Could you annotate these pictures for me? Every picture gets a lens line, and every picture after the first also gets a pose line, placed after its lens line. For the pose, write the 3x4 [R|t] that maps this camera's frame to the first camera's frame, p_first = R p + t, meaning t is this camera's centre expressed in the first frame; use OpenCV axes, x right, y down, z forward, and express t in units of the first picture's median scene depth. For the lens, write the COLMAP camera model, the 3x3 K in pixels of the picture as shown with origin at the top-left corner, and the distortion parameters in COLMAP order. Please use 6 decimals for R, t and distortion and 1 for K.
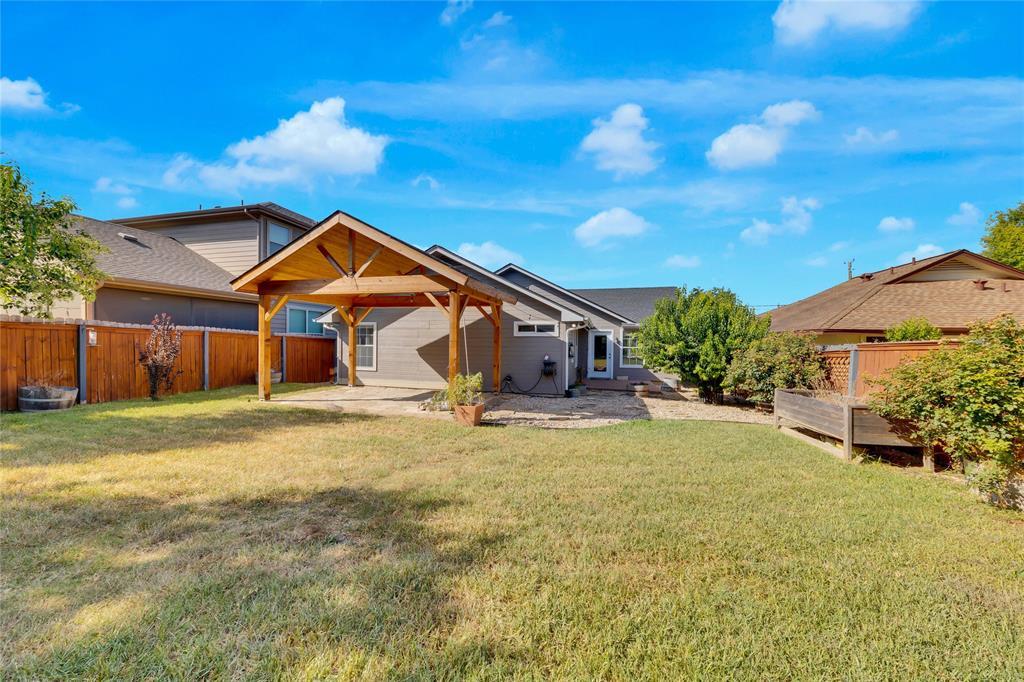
lens RADIAL K [[355.9, 0, 512.0], [0, 355.9, 341.0], [0, 0, 1]] dist [0.000454, -0.000029]
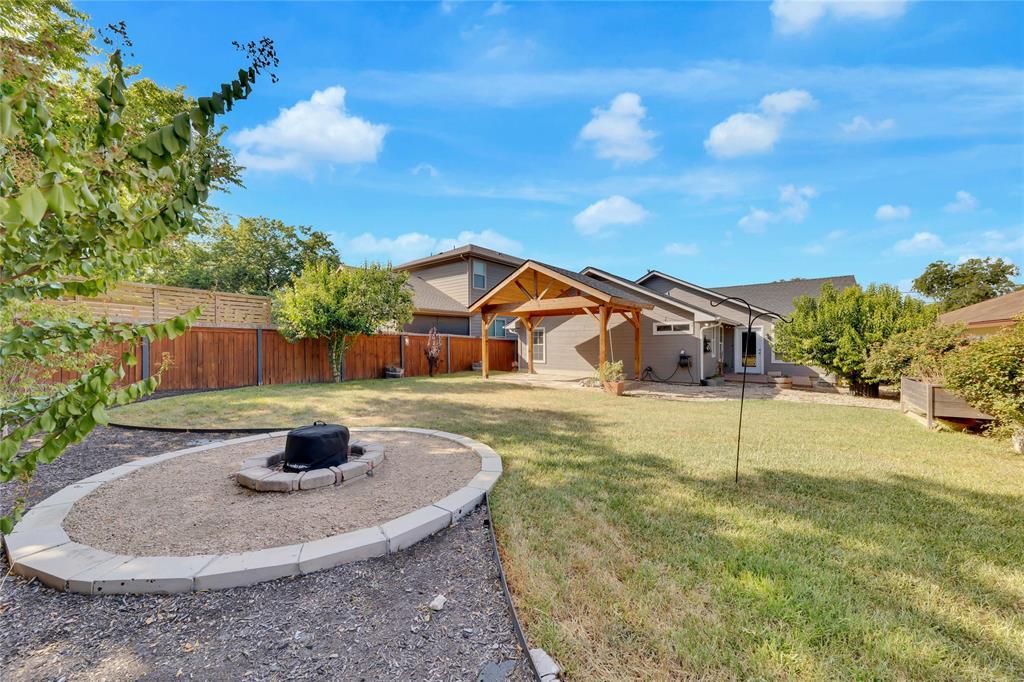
lens RADIAL K [[355.9, 0, 512.0], [0, 355.9, 341.0], [0, 0, 1]] dist [0.000454, -0.000029]
pose [[0.913416, -0.018570, -0.406603, 0.065618], [0.018331, 0.999822, -0.004482, 0.004596], [0.406614, -0.003360, 0.913594, -0.352740]]
